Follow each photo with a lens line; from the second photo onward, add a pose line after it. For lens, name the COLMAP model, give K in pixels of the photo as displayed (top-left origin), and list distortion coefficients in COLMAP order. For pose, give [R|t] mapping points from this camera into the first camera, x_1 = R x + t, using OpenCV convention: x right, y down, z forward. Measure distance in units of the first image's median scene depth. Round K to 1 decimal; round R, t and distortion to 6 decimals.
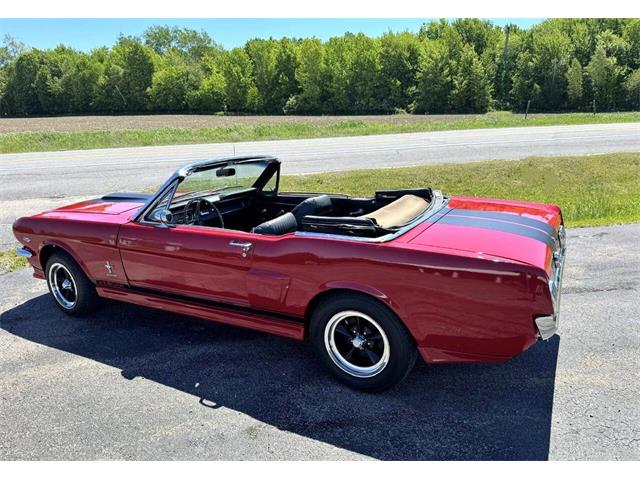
lens RADIAL K [[458.9, 0, 320.8], [0, 458.9, 257.9], [0, 0, 1]] dist [0.035981, -0.056163]
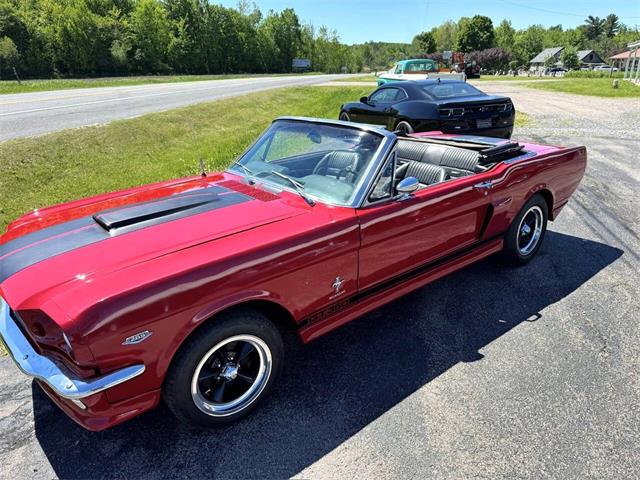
lens RADIAL K [[460.7, 0, 320.0], [0, 460.7, 240.0], [0, 0, 1]] dist [0.050139, -0.047547]
pose [[0.366166, -0.302105, 0.880145, -0.059167], [0.284022, 0.936984, 0.203453, -0.010812], [-0.886145, 0.175483, 0.428896, 0.039567]]
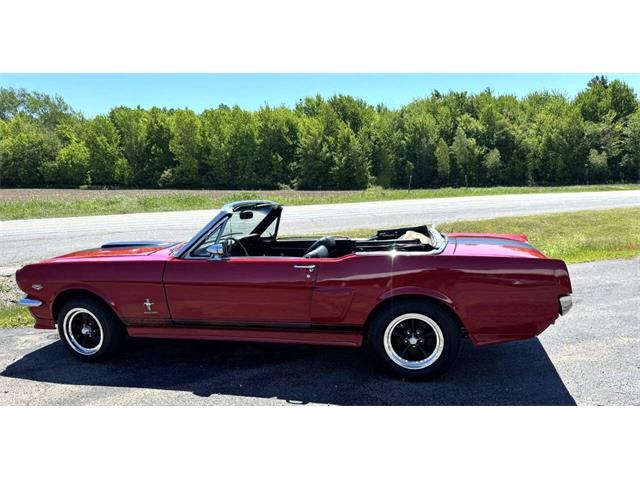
lens RADIAL K [[478.9, 0, 318.1], [0, 478.9, 325.1], [0, 0, 1]] dist [0.043437, -0.062716]
pose [[0.969392, -0.061041, 0.237809, -0.019468], [0.068203, 0.997429, -0.022001, 0.006446], [-0.235855, 0.037547, 0.971063, -0.007550]]
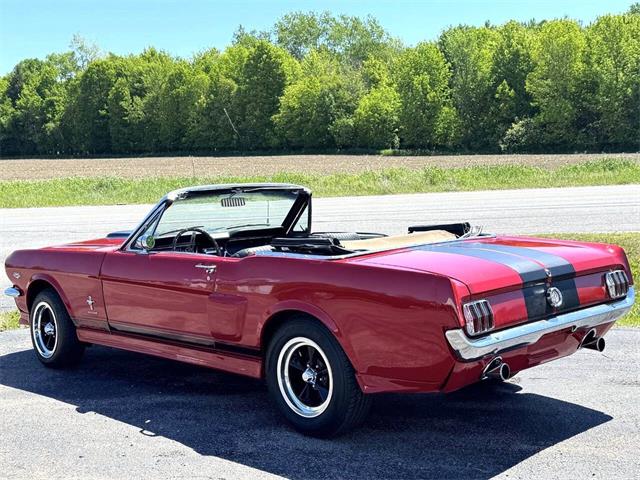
lens RADIAL K [[877.4, 0, 320.0], [0, 877.4, 240.0], [0, 0, 1]] dist [0.148618, -0.086299]
pose [[0.956554, 0.026332, -0.290365, 0.024572], [-0.085100, 0.977762, -0.191677, 0.010498], [0.278861, 0.208059, 0.937522, -0.026668]]
